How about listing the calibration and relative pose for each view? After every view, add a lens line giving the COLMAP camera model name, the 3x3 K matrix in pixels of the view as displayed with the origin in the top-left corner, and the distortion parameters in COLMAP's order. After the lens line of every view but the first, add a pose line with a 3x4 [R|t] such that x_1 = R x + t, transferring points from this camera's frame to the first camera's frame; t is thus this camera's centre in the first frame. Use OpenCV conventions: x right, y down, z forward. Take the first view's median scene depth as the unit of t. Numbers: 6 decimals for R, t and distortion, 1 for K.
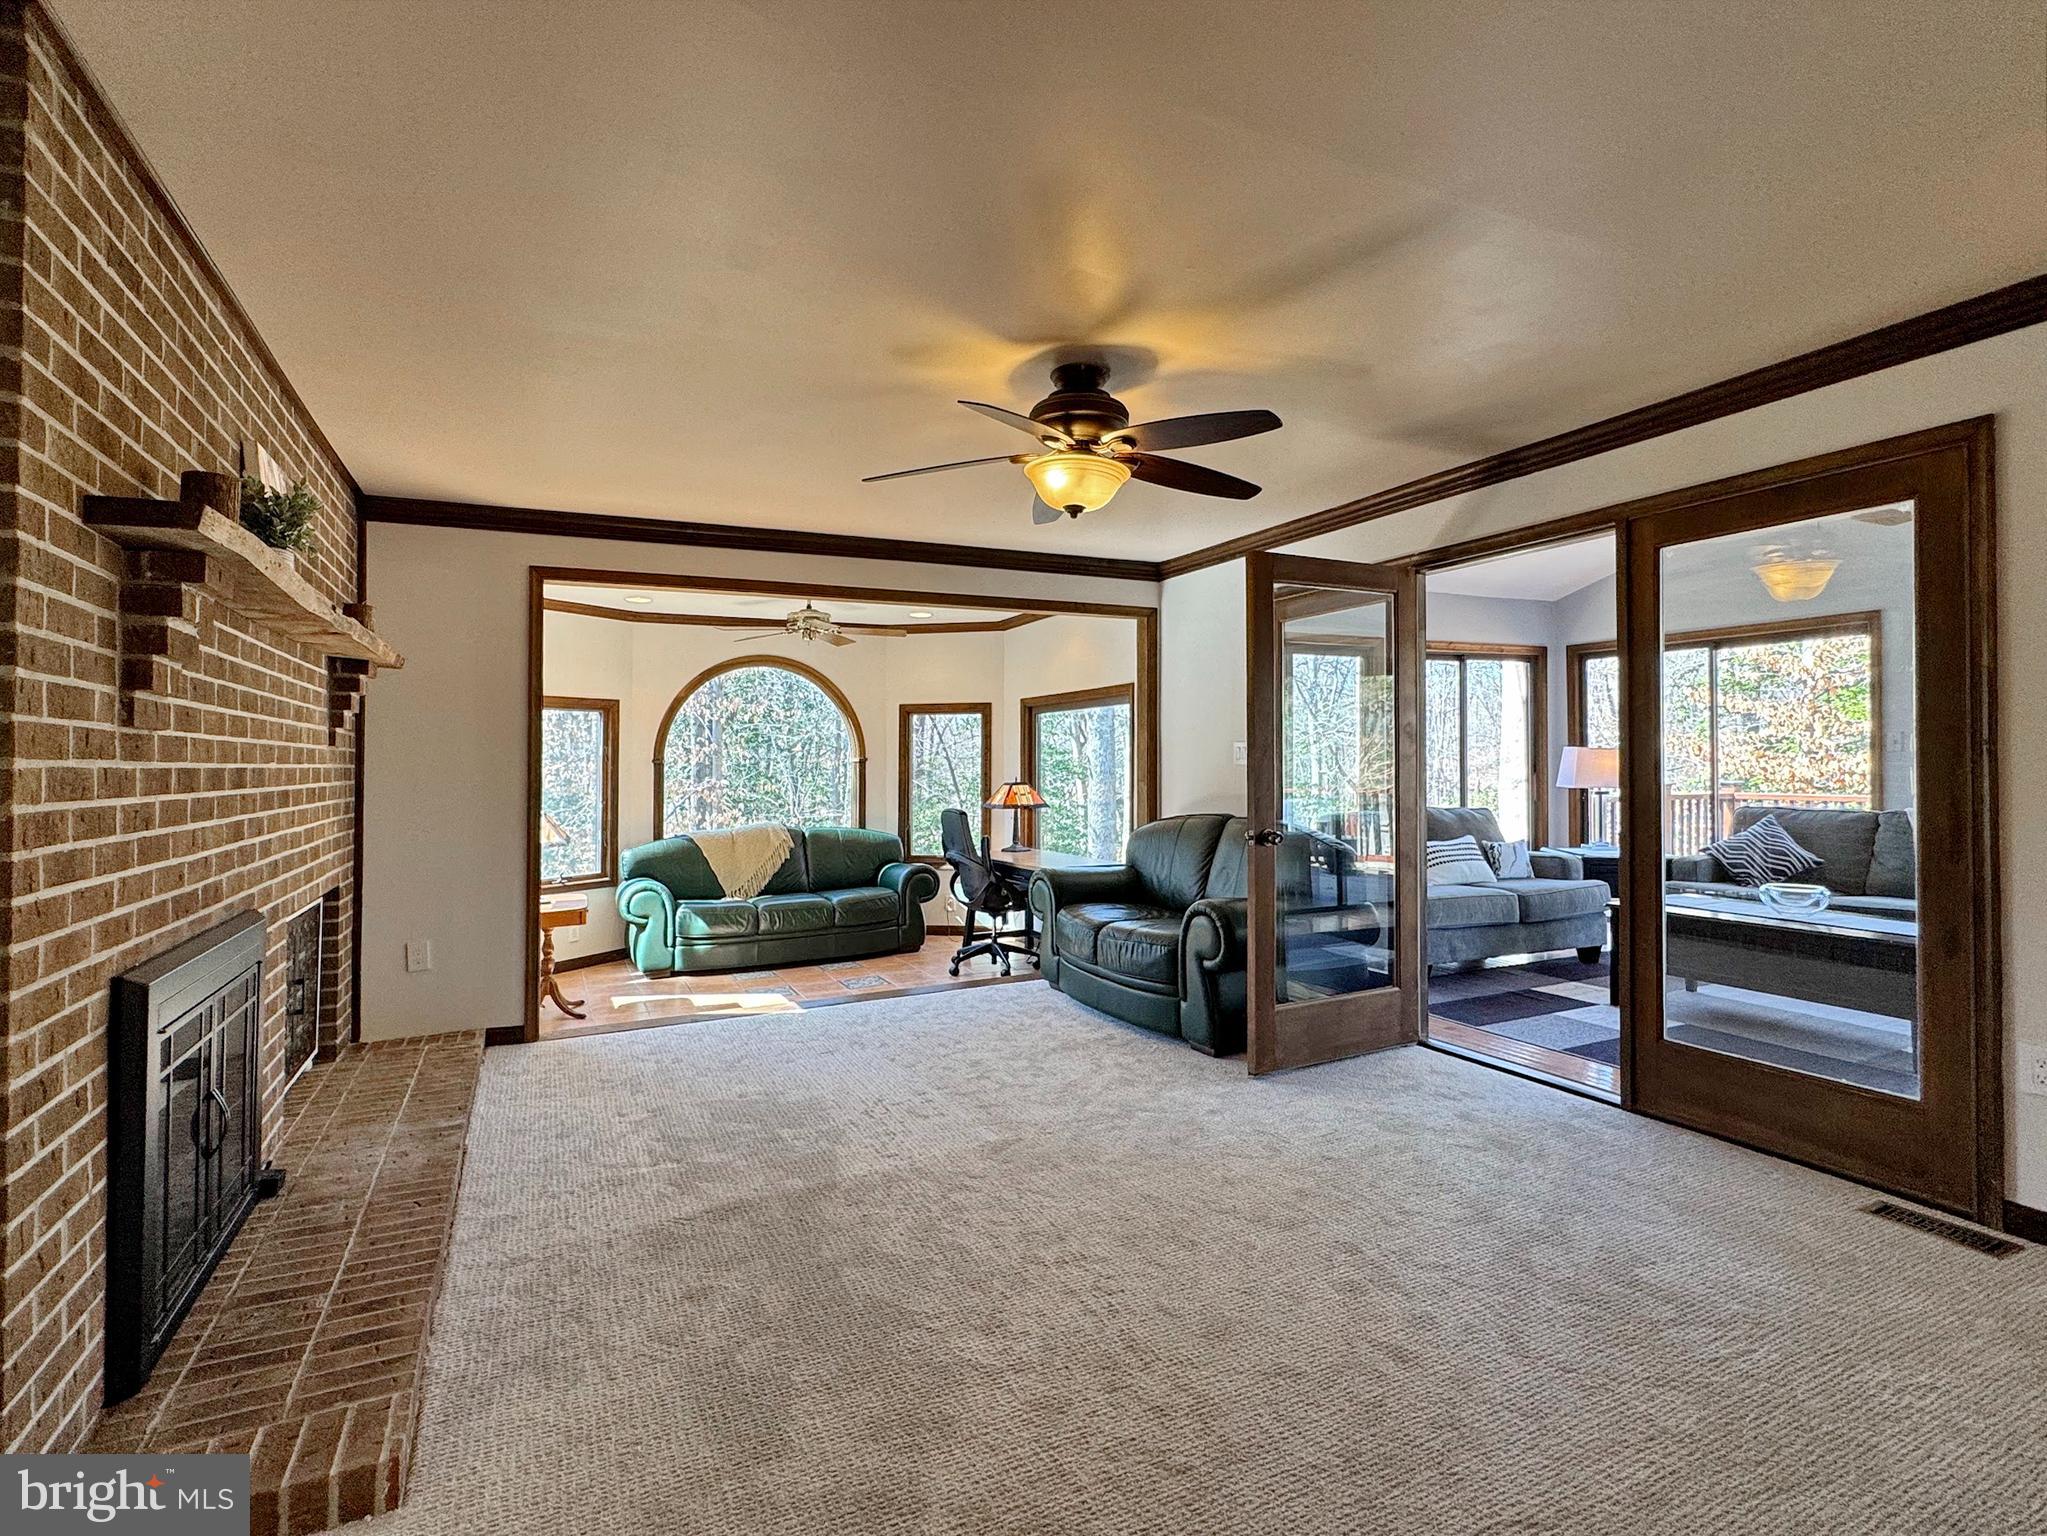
lens RADIAL K [[963.7, 0, 982.0], [0, 963.7, 754.1], [0, 0, 1]] dist [0.001116, -0.000079]
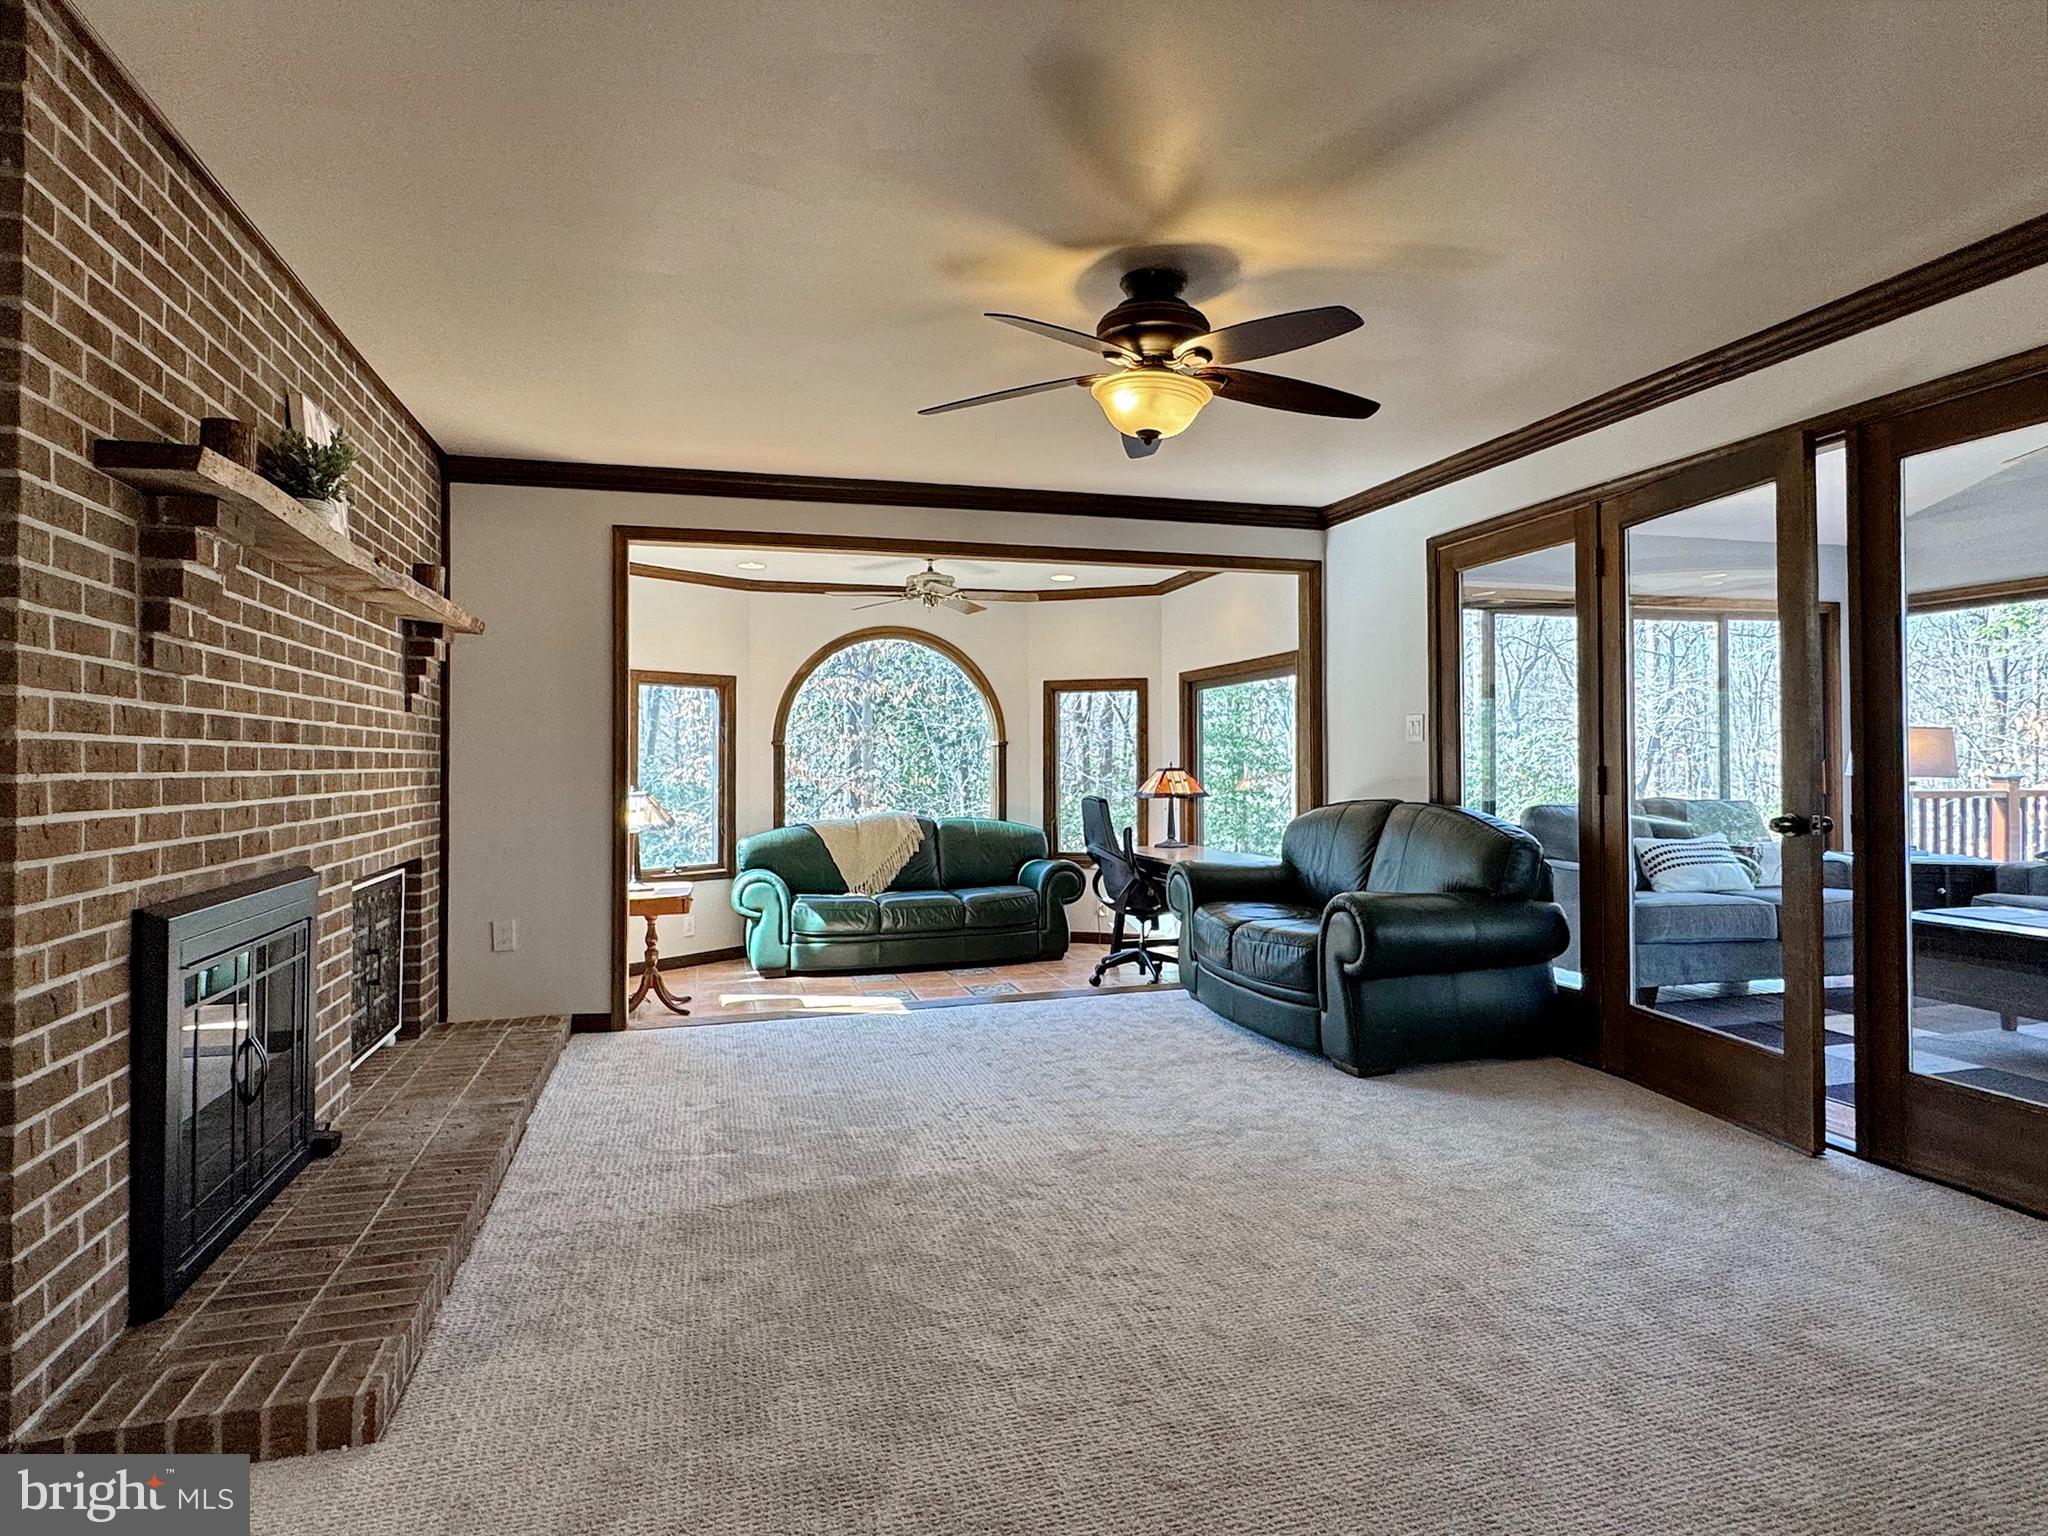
lens RADIAL K [[1105.3, 0, 1024.2], [0, 1105.3, 752.4], [0, 0, 1]] dist [0.001367, 0.000232]
pose [[0.989491, 0.002961, -0.144565, 0.111398], [-0.002597, 0.999993, 0.002713, 0.029881], [0.144572, -0.002309, 0.989492, -0.018319]]
